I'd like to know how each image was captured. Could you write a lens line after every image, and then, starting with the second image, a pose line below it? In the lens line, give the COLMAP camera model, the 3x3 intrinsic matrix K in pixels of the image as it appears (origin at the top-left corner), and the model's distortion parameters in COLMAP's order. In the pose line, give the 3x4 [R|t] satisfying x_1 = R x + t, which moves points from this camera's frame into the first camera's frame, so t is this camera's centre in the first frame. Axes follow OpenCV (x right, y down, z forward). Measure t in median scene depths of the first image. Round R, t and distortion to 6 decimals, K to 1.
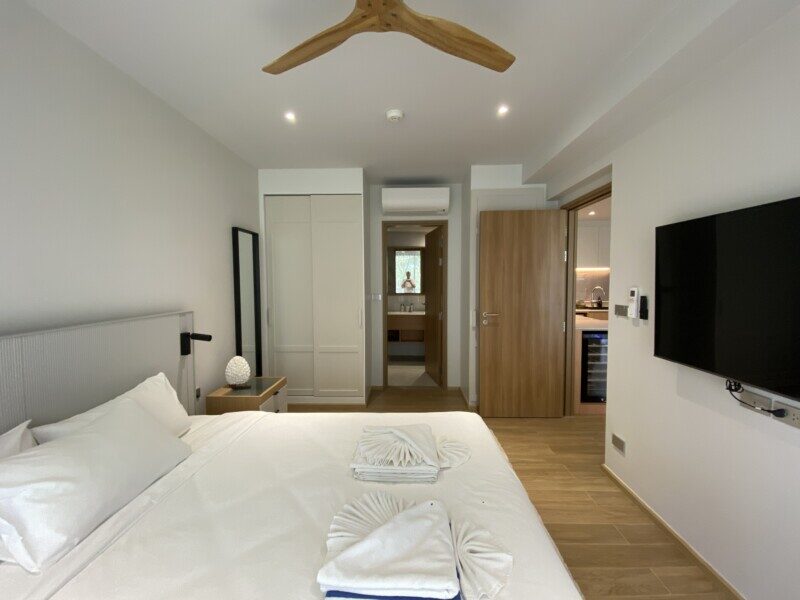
lens RADIAL K [[326.1, 0, 400.0], [0, 326.1, 300.0], [0, 0, 1]] dist [0.000791, -0.000088]
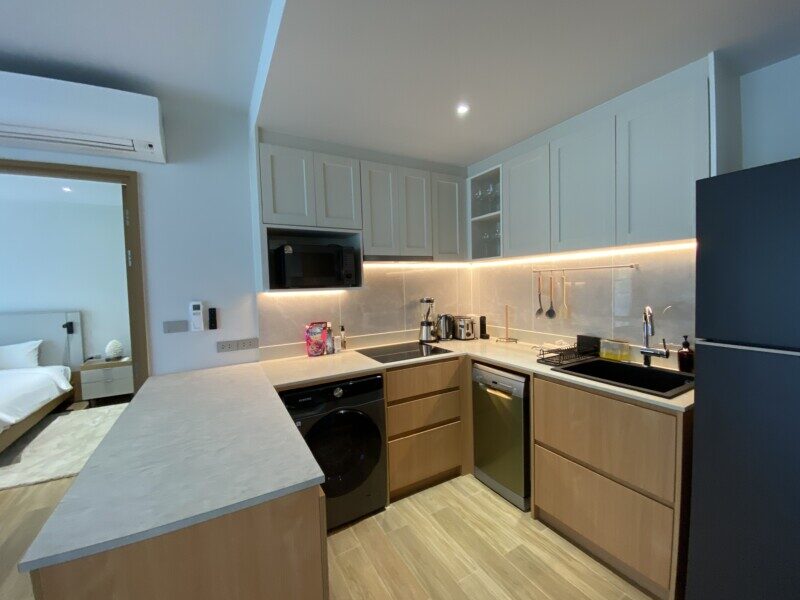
lens RADIAL K [[337.1, 0, 400.0], [0, 337.1, 300.0], [0, 0, 1]] dist [-0.001979, -0.000339]
pose [[0.502508, 0.039831, -0.863654, 1.219214], [-0.028034, 0.999164, 0.029770, -0.056182], [0.864118, 0.009252, 0.503205, 0.960774]]
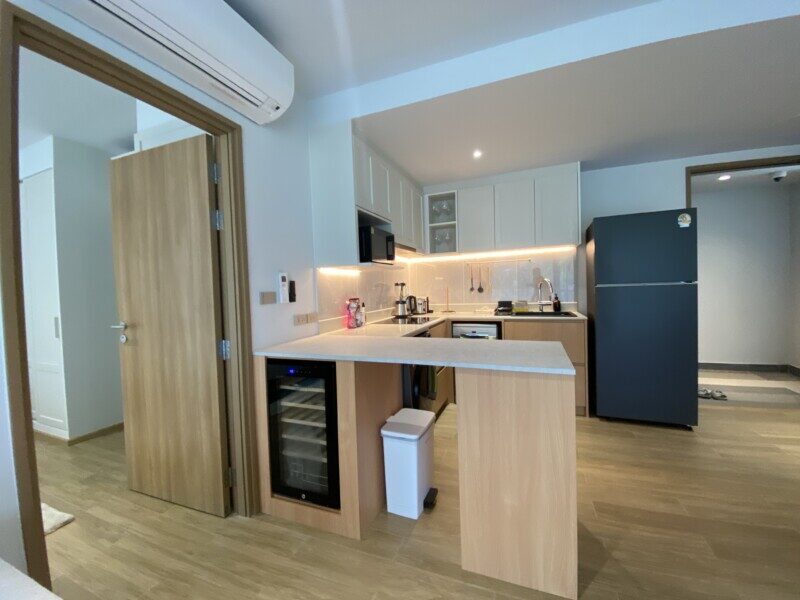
lens RADIAL K [[326.1, 0, 400.0], [0, 326.1, 300.0], [0, 0, 1]] dist [0.000791, -0.000088]
pose [[0.933101, -0.014475, -0.359323, 0.982583], [0.008581, 0.999801, -0.017993, 0.012636], [0.359512, 0.013706, 0.933040, 0.603182]]
